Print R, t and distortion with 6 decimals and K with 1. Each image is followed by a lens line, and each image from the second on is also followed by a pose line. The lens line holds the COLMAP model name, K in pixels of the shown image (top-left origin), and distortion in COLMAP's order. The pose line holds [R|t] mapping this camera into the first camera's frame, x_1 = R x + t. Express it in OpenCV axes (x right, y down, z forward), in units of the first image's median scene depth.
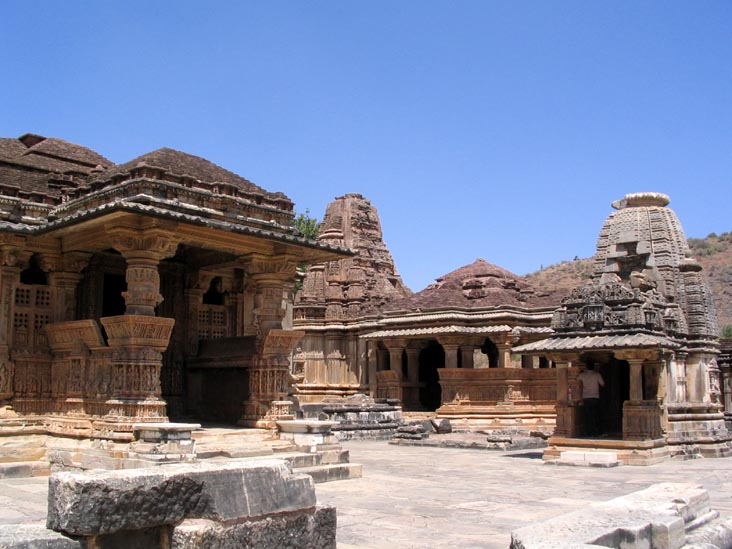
lens RADIAL K [[803.3, 0, 368.0], [0, 803.3, 278.6], [0, 0, 1]] dist [-0.107516, 0.000000]
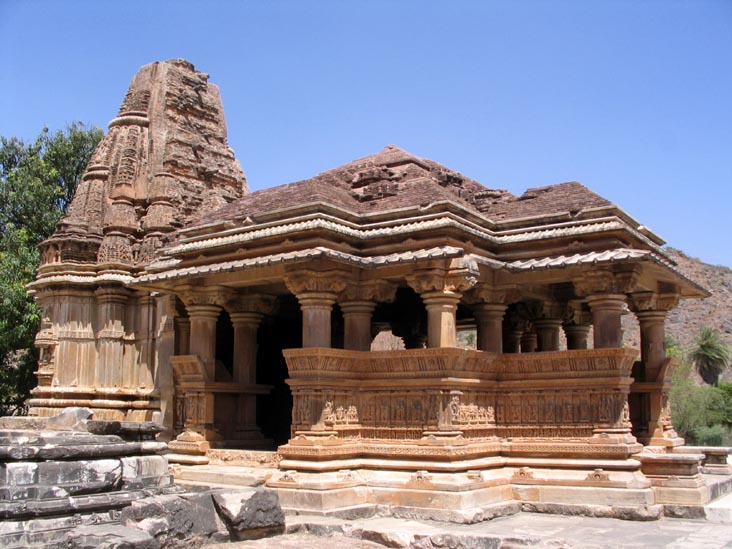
lens RADIAL K [[803.3, 0, 363.1], [0, 803.3, 272.6], [0, 0, 1]] dist [-0.107516, 0.000000]
pose [[0.995343, 0.019639, 0.094372, 0.081516], [-0.017305, 0.999525, -0.025489, 0.075969], [-0.094828, 0.023737, 0.995211, 0.533211]]
